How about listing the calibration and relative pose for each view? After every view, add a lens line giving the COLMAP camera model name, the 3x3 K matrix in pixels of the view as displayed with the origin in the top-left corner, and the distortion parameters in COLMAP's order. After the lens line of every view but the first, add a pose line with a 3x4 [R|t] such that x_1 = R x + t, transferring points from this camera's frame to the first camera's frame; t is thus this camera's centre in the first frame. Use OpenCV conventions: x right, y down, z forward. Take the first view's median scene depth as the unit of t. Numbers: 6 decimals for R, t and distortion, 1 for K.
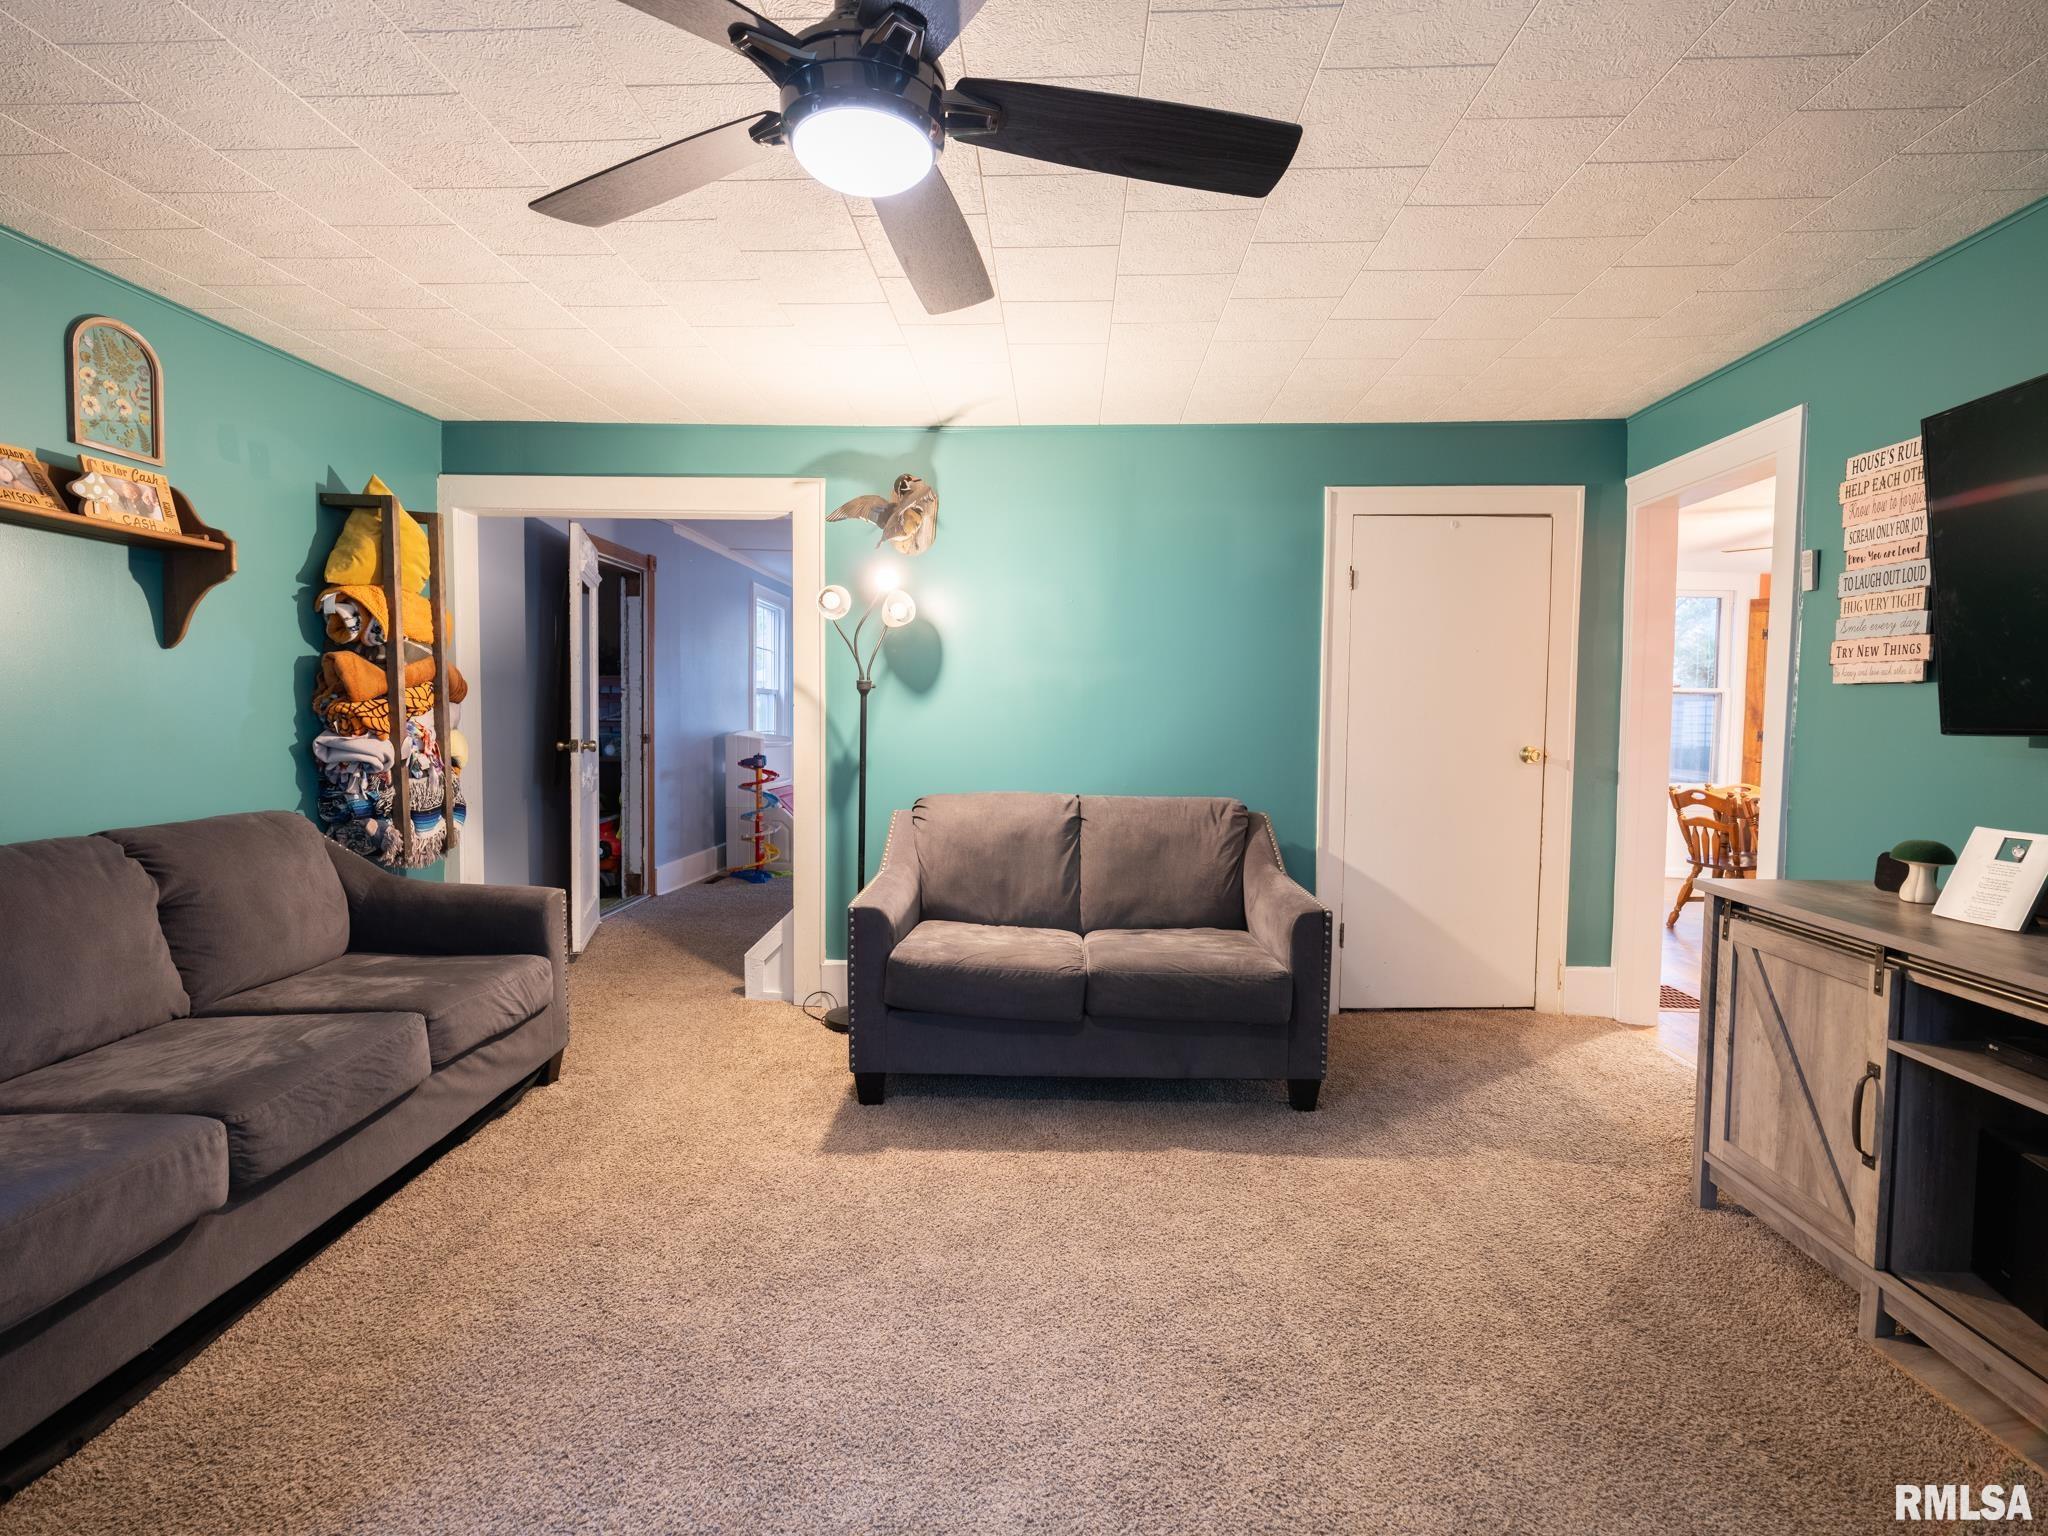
lens RADIAL K [[965.2, 0, 1033.0], [0, 965.2, 766.5], [0, 0, 1]] dist [-0.009761, 0.001772]
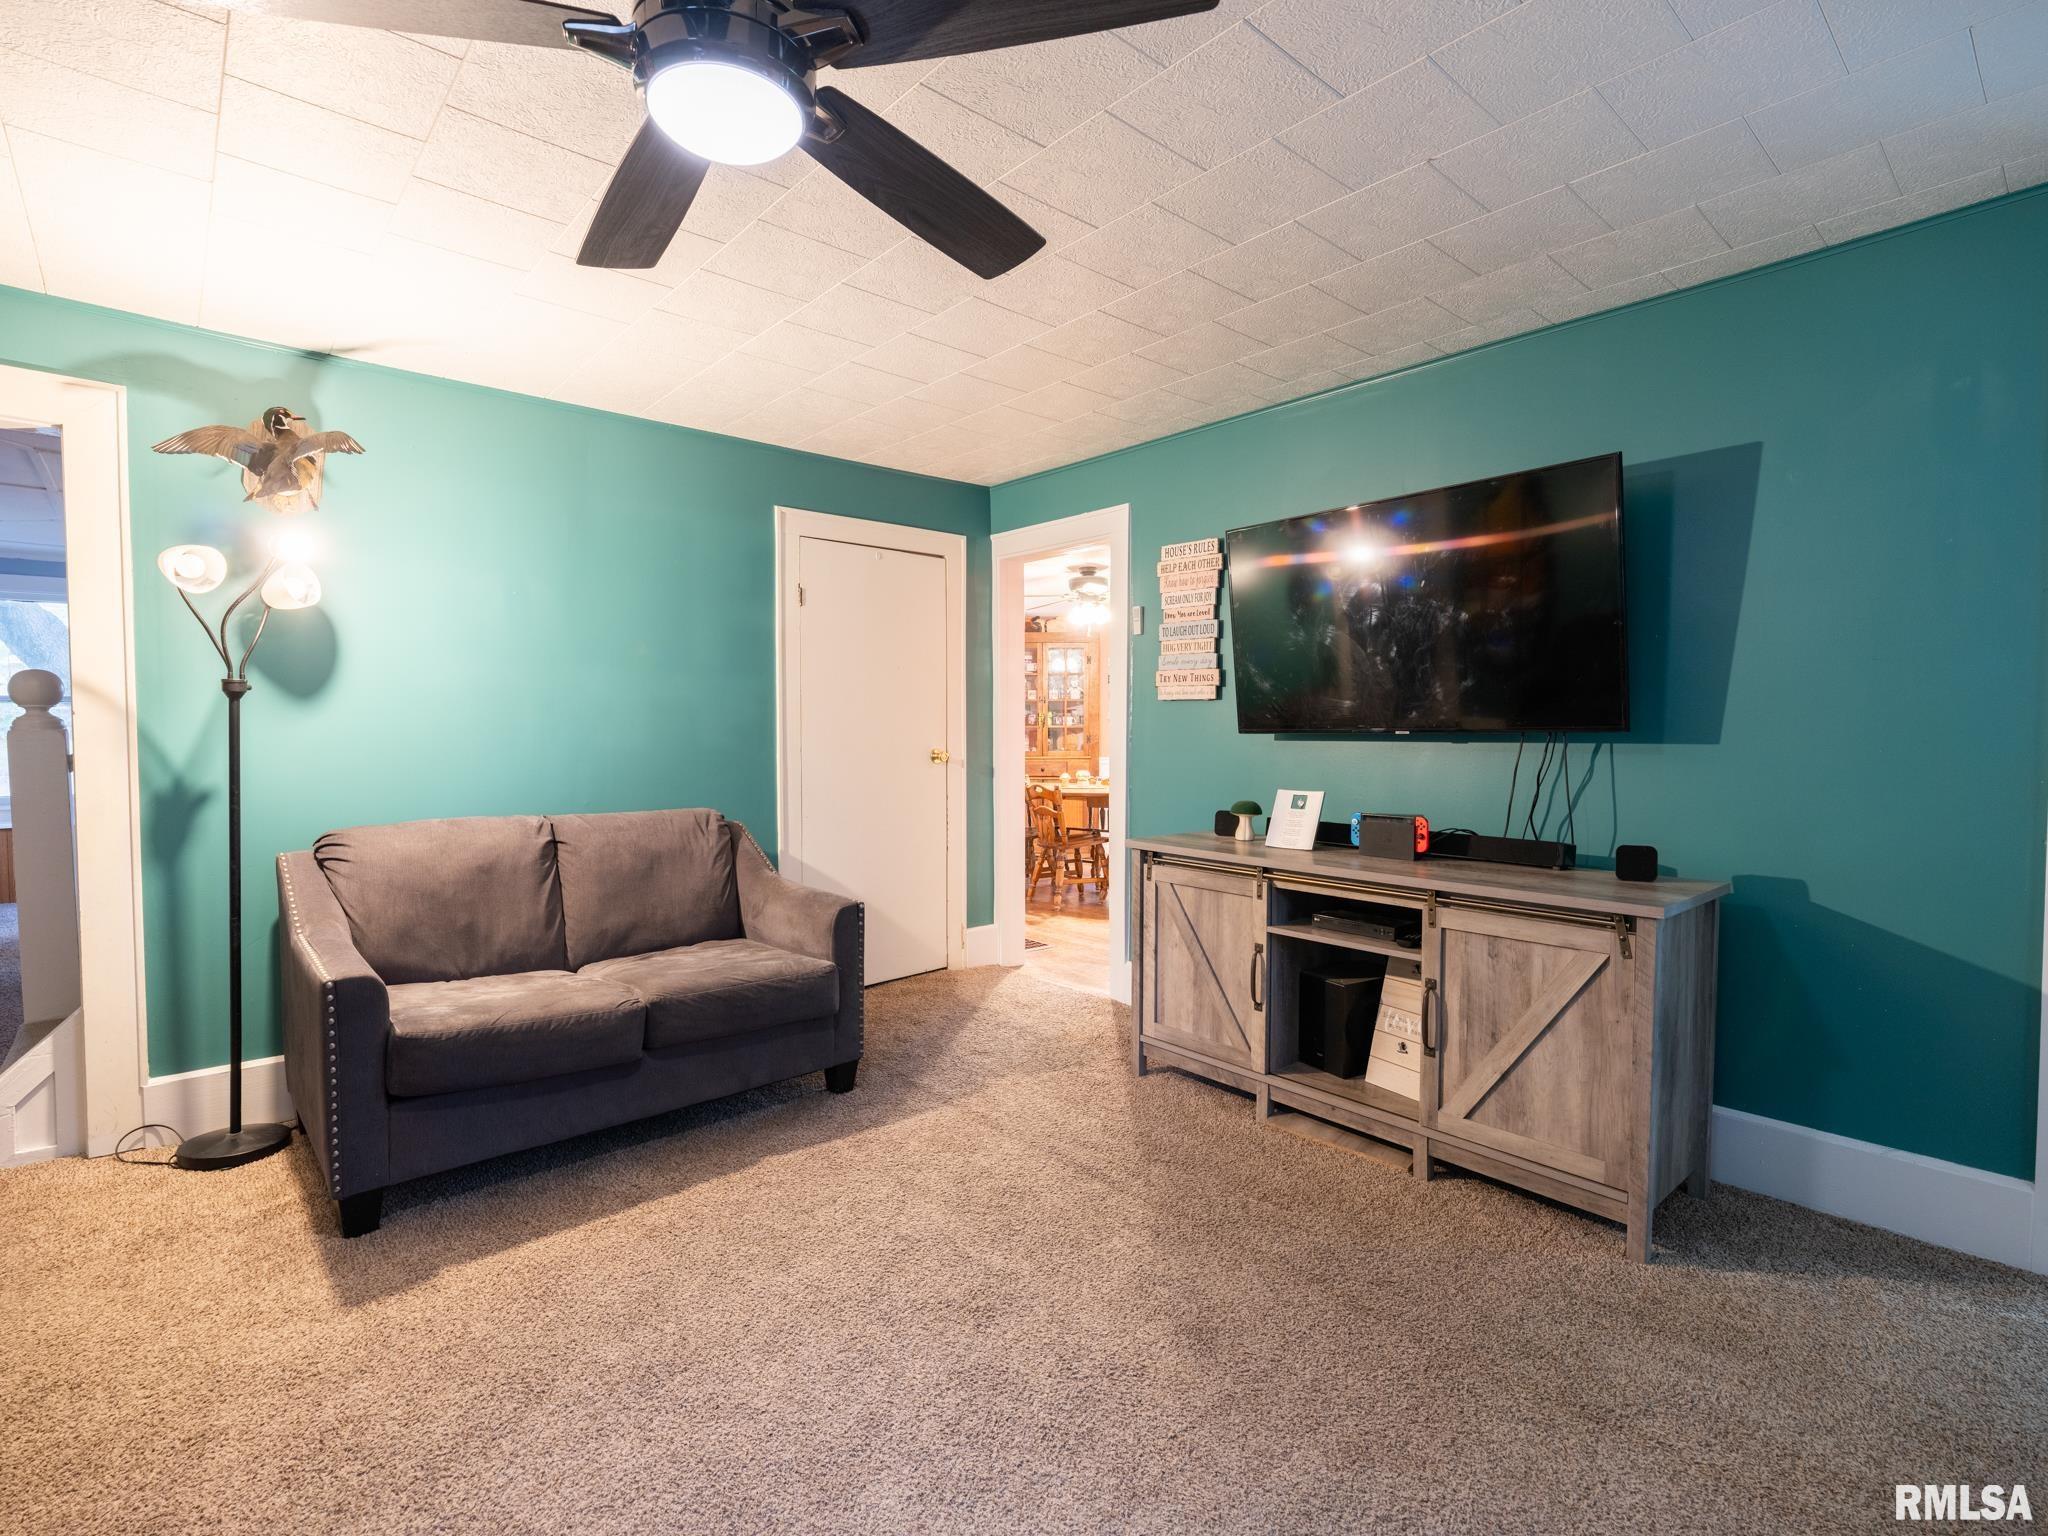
lens RADIAL K [[965.2, 0, 1033.0], [0, 965.2, 766.5], [0, 0, 1]] dist [-0.009761, 0.001772]
pose [[0.721883, -0.035427, 0.691108, -0.285102], [0.042819, 0.999062, 0.006488, -0.002592], [-0.690689, 0.024909, 0.722722, 0.068367]]
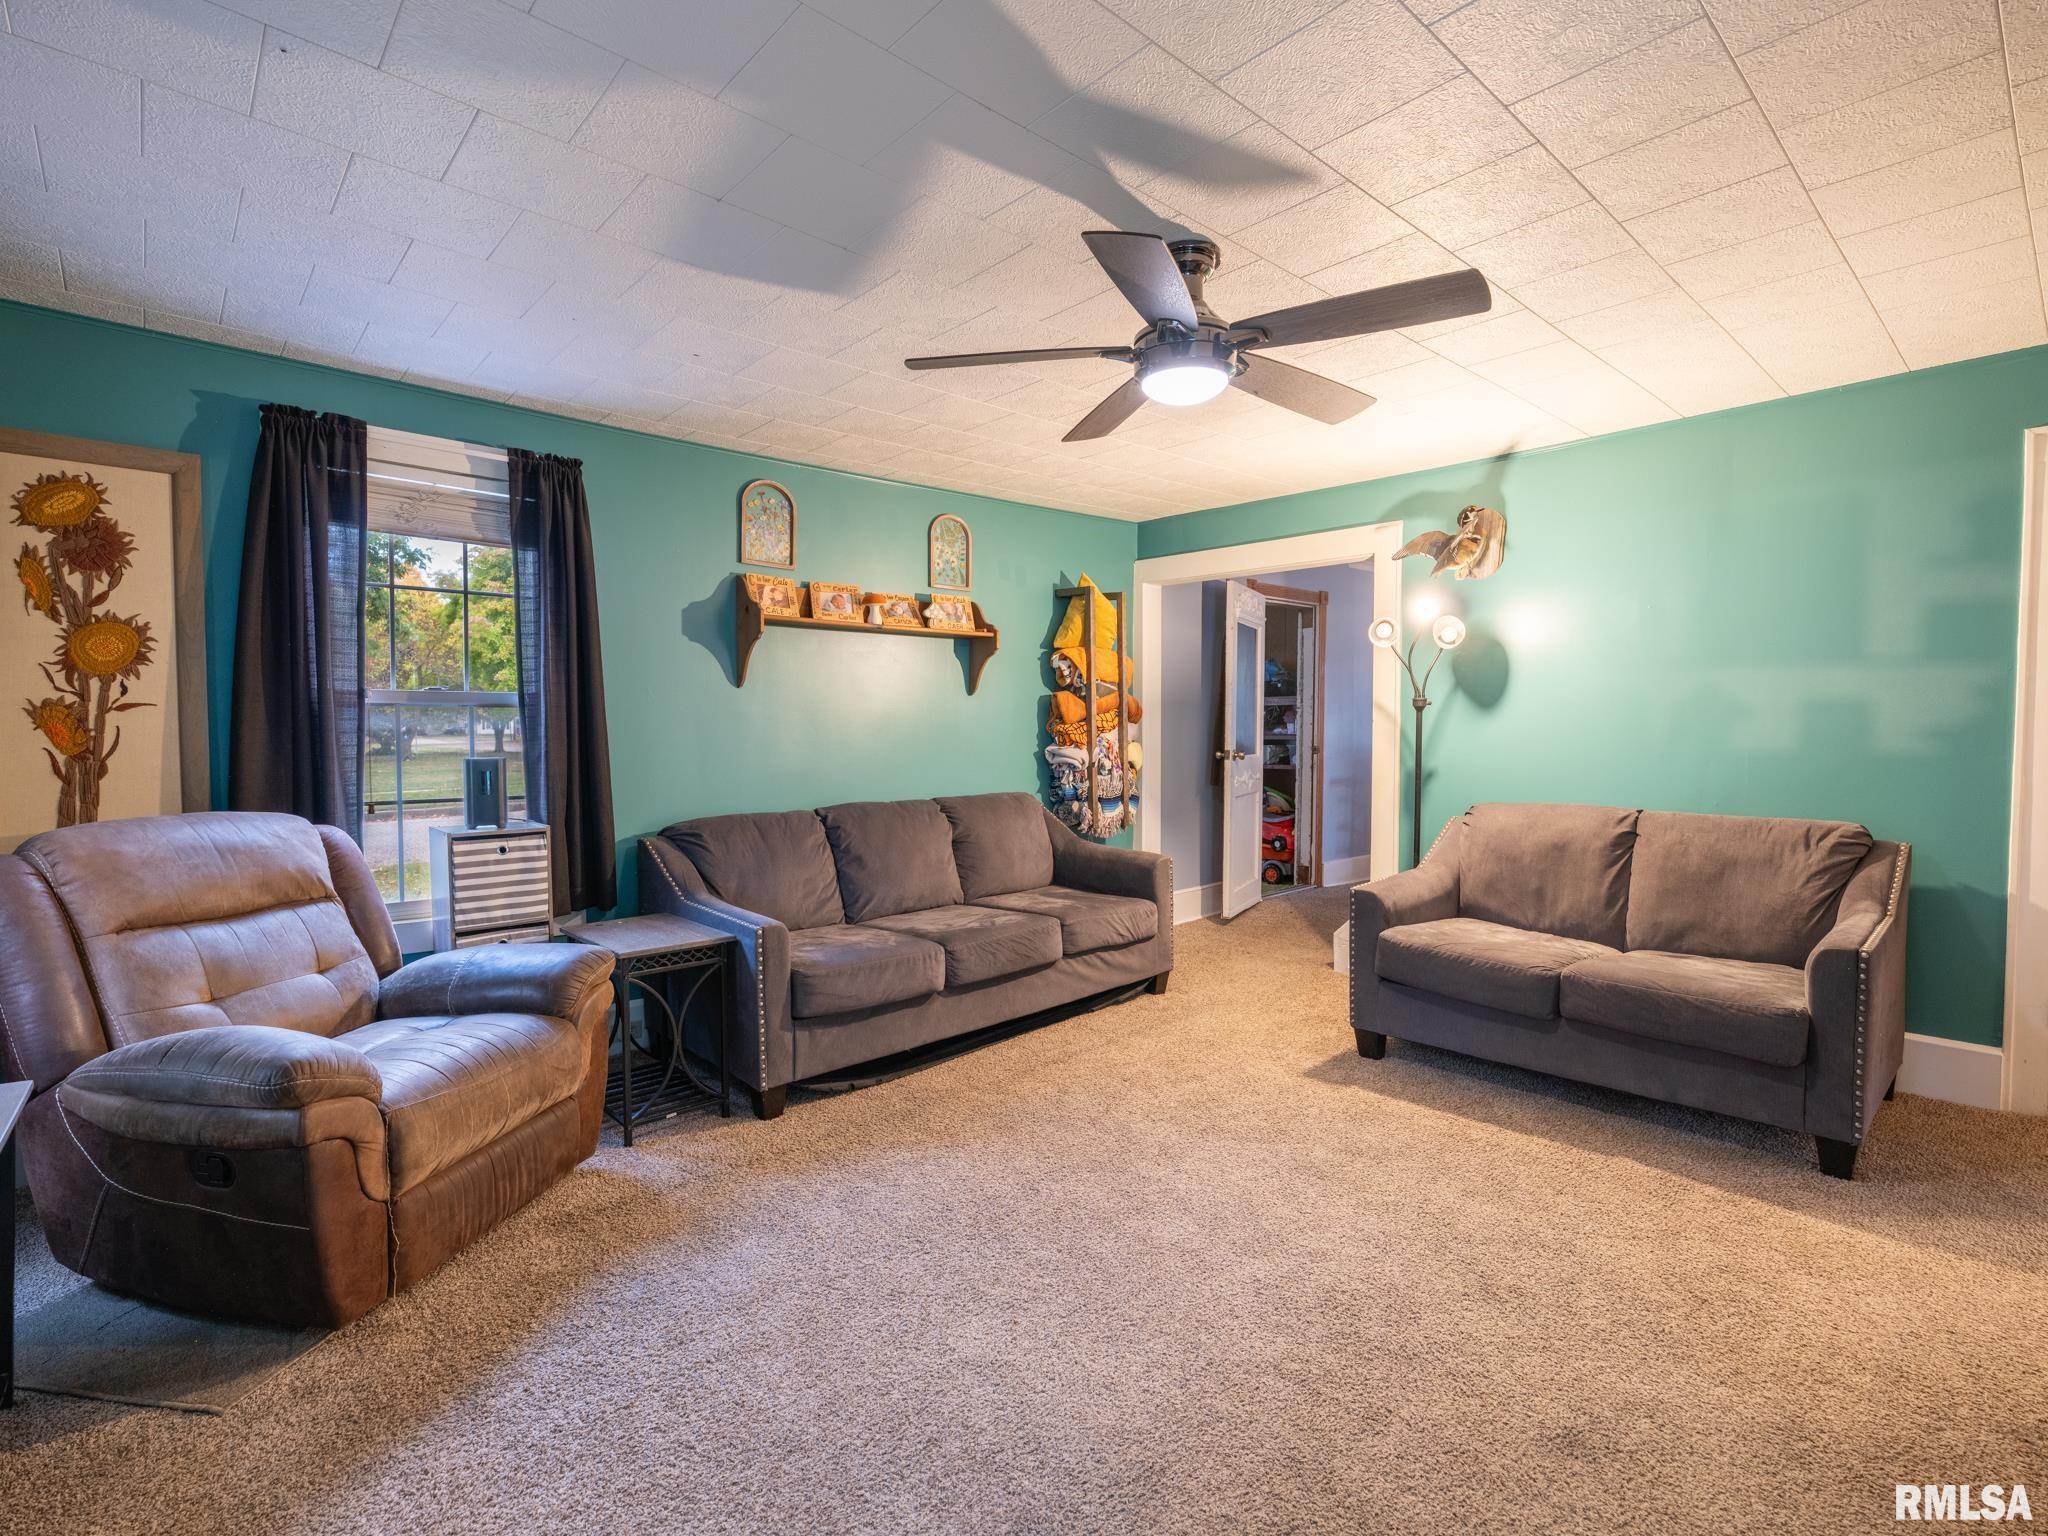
lens RADIAL K [[992.6, 0, 1024.0], [0, 992.6, 768.0], [0, 0, 1]] dist [-0.007648, -0.000172]
pose [[0.699410, 0.018304, -0.714486, 0.385300], [-0.026881, 0.999638, -0.000705, 0.005806], [0.714215, 0.019699, 0.699650, -0.157294]]
